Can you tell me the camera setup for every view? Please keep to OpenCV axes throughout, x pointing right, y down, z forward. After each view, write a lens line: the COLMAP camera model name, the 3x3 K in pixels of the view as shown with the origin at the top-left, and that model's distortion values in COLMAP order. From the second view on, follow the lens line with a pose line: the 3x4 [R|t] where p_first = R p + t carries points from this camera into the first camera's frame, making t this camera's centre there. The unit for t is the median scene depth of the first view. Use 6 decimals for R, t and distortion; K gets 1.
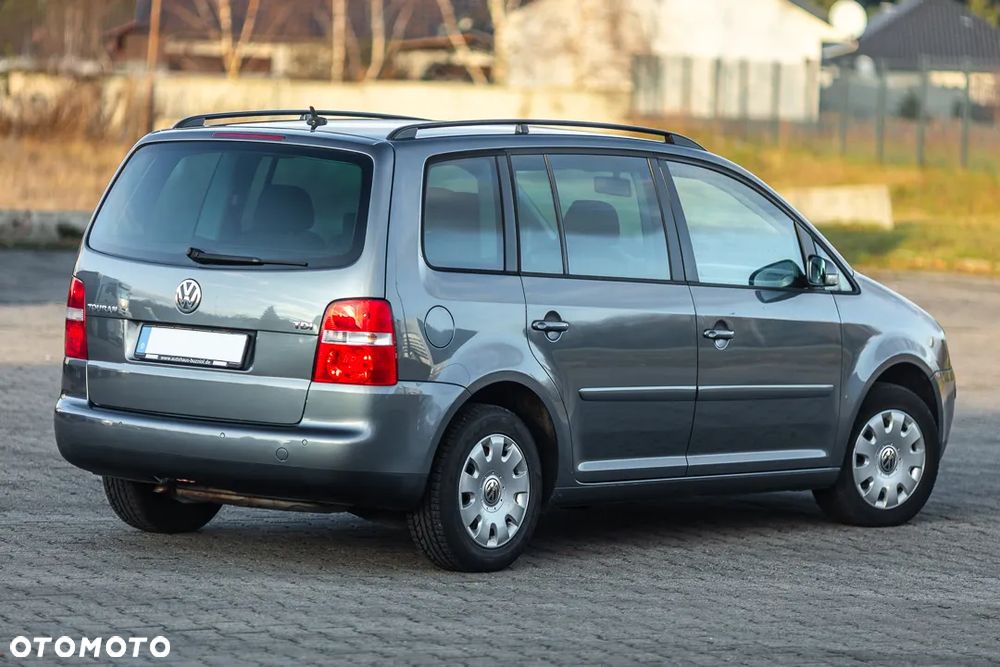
lens RADIAL K [[4524.8, 0, 500.0], [0, 4524.8, 333.5], [0, 0, 1]] dist [-0.405778, 3.970908]
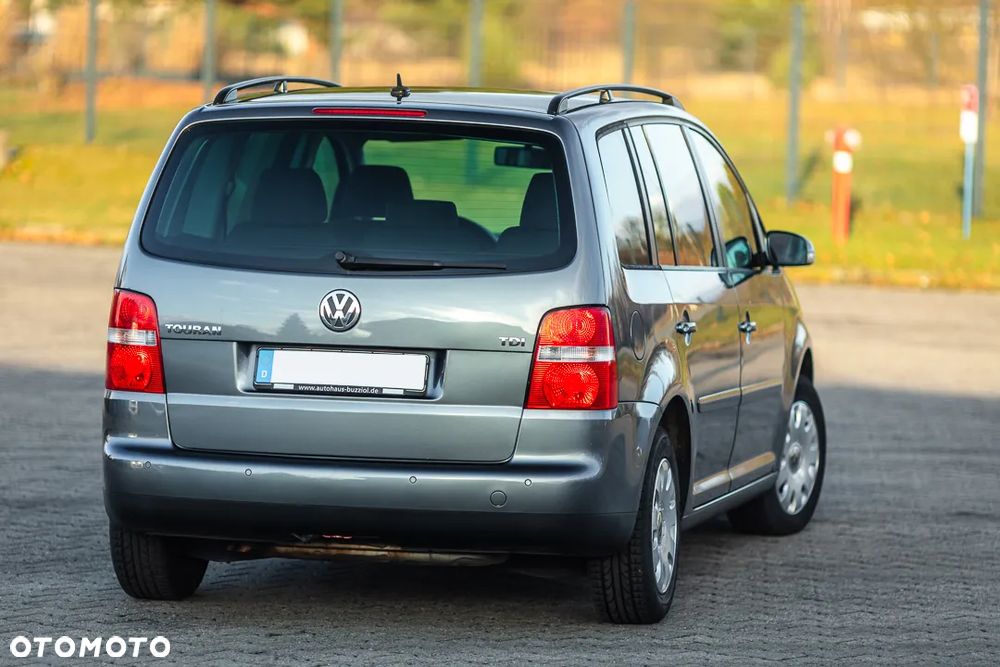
lens RADIAL K [[4524.8, 0, 500.0], [0, 4524.8, 333.5], [0, 0, 1]] dist [-0.405778, 3.970908]
pose [[0.902627, -0.042177, 0.428352, -0.386849], [0.034721, 0.999079, 0.025209, -0.023357], [-0.429021, -0.007881, 0.903260, 0.247914]]
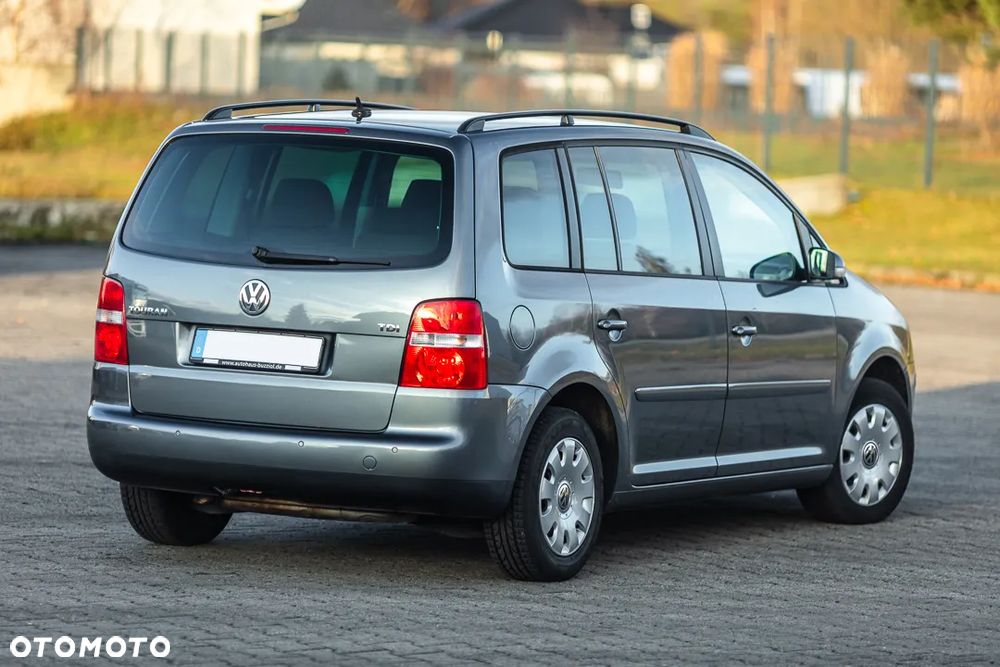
lens RADIAL K [[4524.8, 0, 500.0], [0, 4524.8, 333.5], [0, 0, 1]] dist [-0.405778, 3.970908]
pose [[0.986364, -0.009714, 0.164293, -0.172002], [0.008569, 0.999934, 0.007676, -0.007434], [-0.164356, -0.006164, 0.986382, 0.052280]]
